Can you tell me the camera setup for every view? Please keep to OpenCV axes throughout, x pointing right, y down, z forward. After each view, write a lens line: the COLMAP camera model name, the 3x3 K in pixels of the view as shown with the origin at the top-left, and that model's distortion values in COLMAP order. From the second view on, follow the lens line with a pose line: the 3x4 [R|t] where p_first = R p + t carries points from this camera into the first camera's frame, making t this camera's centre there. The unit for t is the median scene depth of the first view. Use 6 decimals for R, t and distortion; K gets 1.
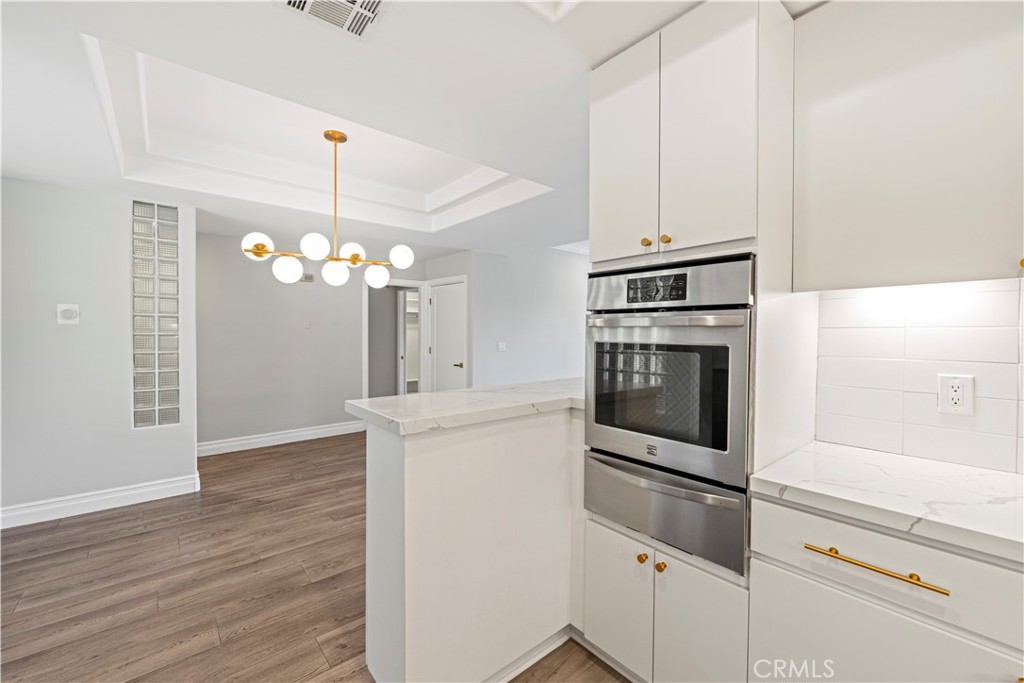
lens RADIAL K [[419.0, 0, 508.0], [0, 419.0, 339.0], [0, 0, 1]] dist [0.001509, 0.000275]
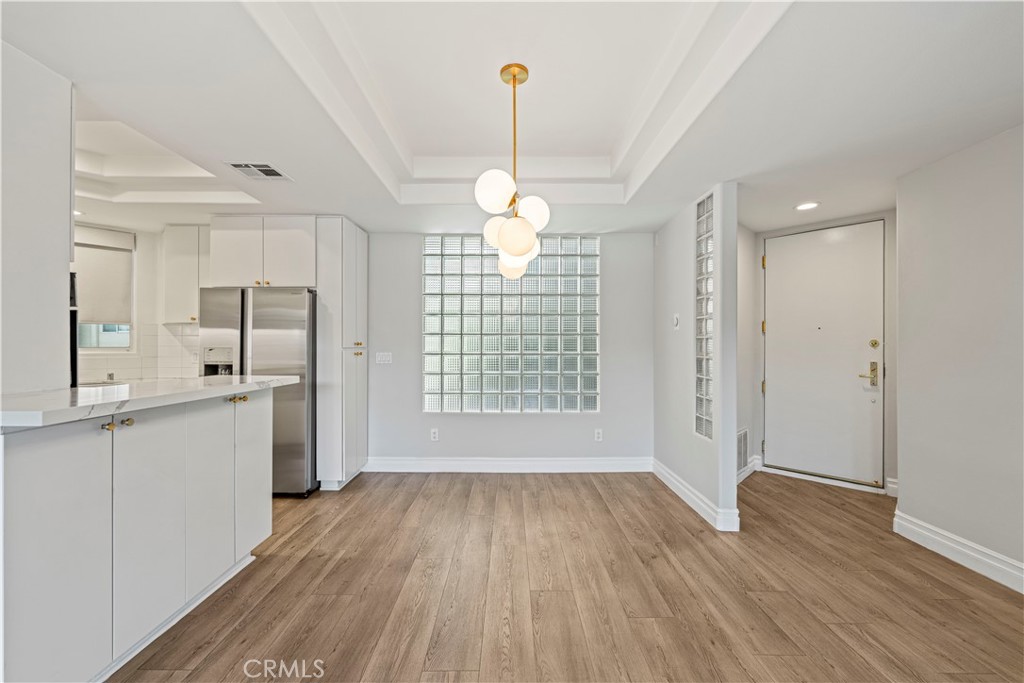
lens RADIAL K [[419.0, 0, 512.9], [0, 419.0, 345.1], [0, 0, 1]] dist [0.001509, 0.000275]
pose [[-0.639376, -0.002801, -0.768889, 0.084225], [-0.014821, 0.999852, 0.008682, 0.001999], [0.768751, 0.016947, -0.639324, 0.730253]]
